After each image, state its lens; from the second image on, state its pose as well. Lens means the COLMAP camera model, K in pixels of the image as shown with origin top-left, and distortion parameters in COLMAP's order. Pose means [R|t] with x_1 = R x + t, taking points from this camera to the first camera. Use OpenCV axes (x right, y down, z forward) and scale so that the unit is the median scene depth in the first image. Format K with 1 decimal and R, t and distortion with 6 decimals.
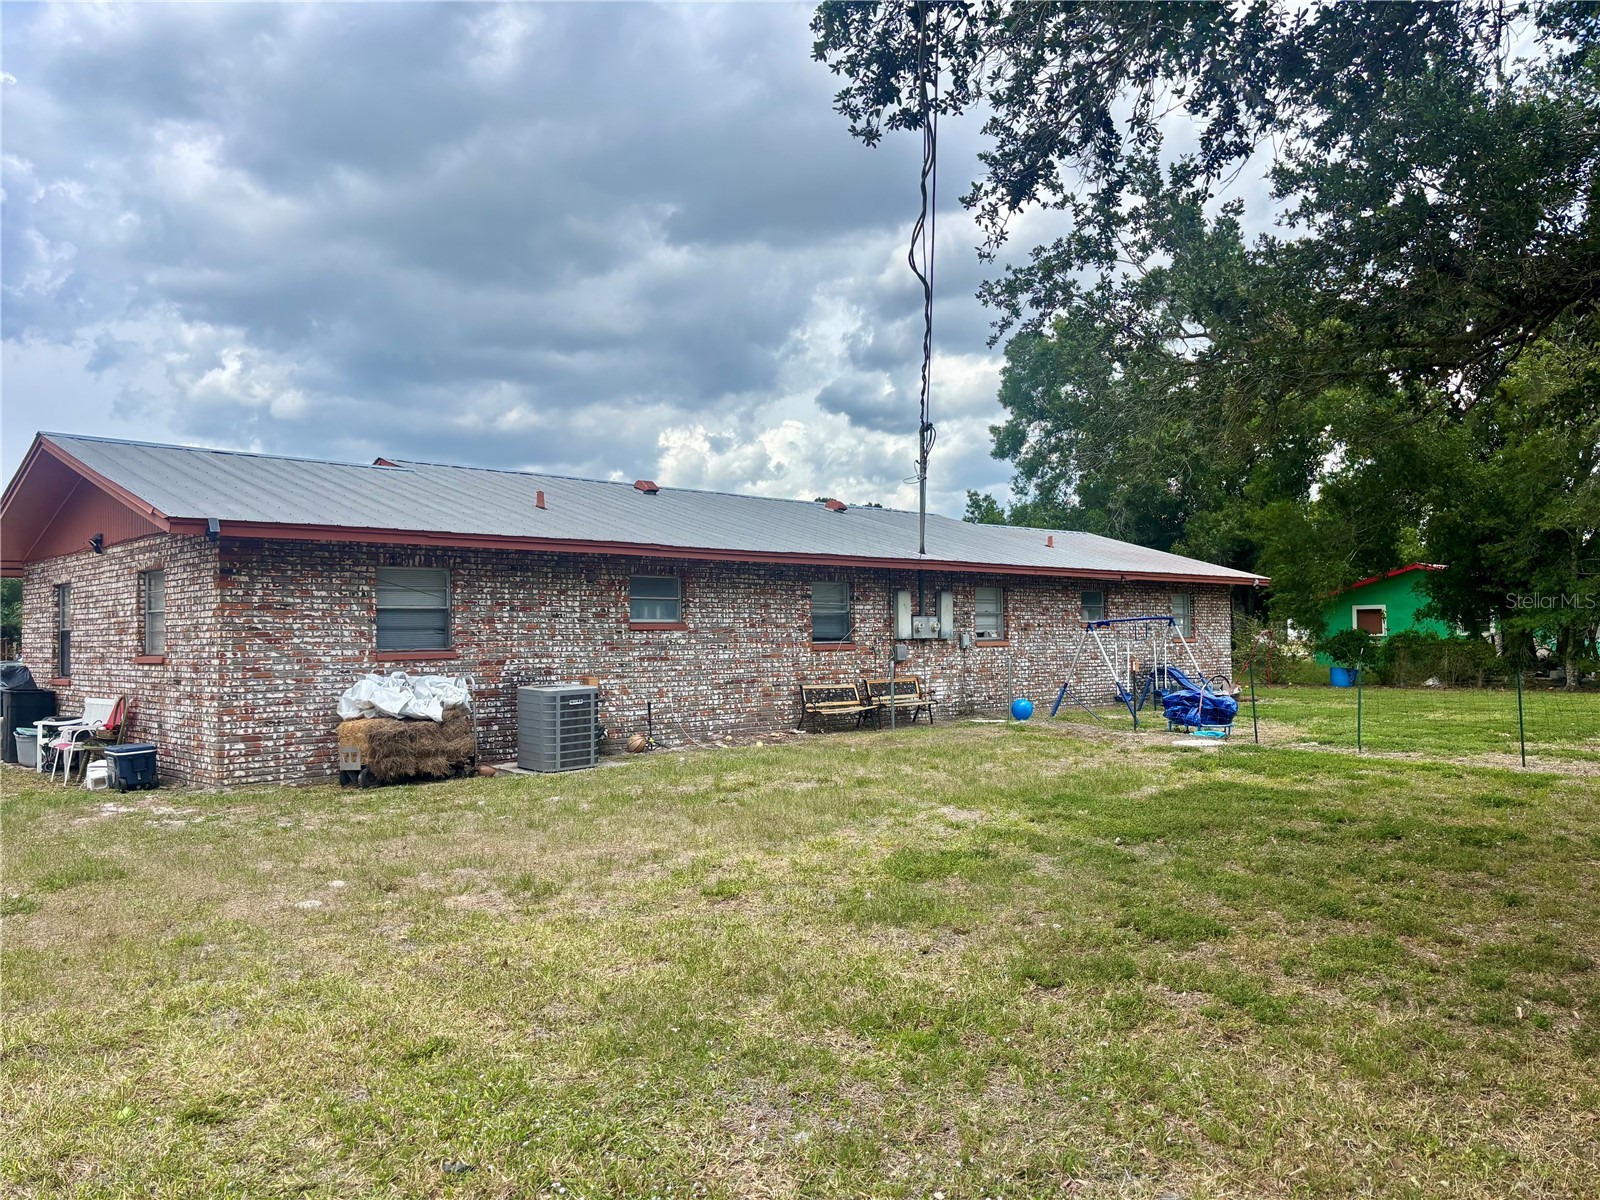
lens RADIAL K [[1200.0, 0, 799.9], [0, 1200.0, 598.5], [0, 0, 1]] dist [-0.009930, -0.002730]
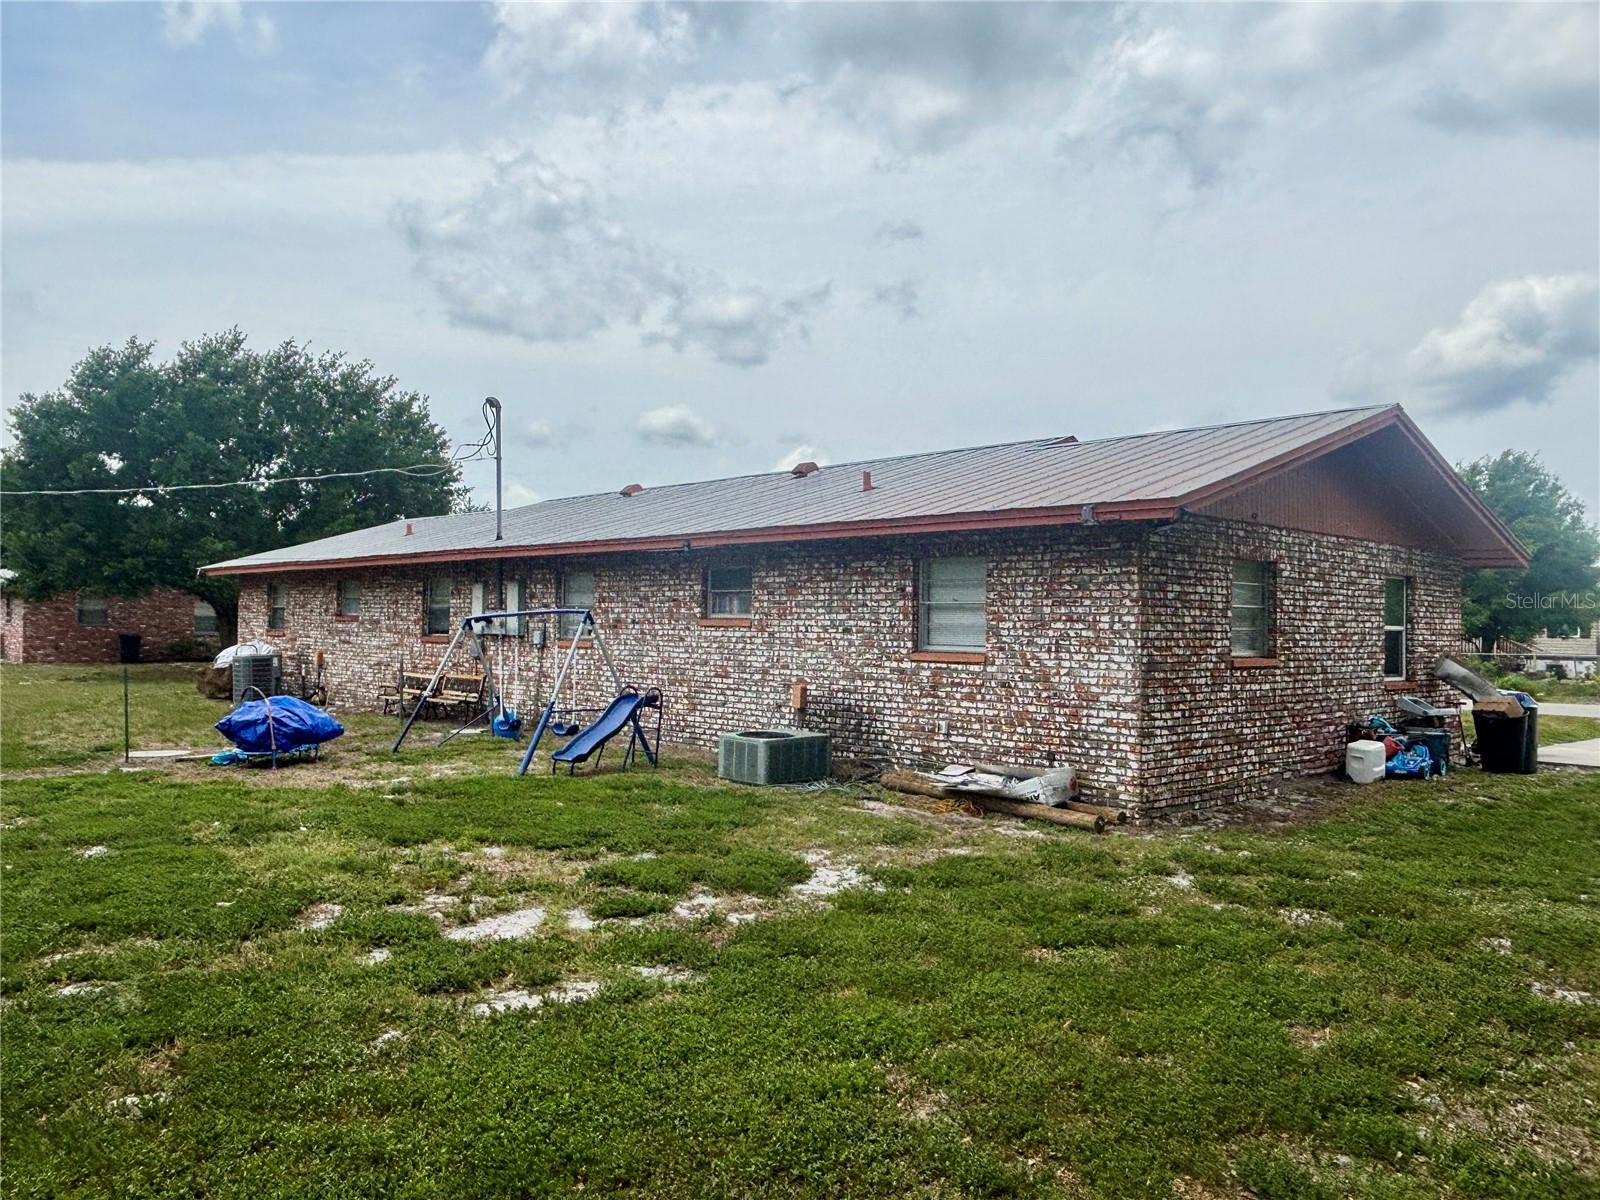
lens RADIAL K [[1200.0, 0, 800.0], [0, 1200.0, 601.8], [0, 0, 1]] dist [-0.009930, -0.002730]
pose [[0.028092, 0.006619, -0.999583, 0.986146], [0.034202, 0.999386, 0.007578, 0.009514], [0.999020, -0.034401, 0.027849, 1.168477]]
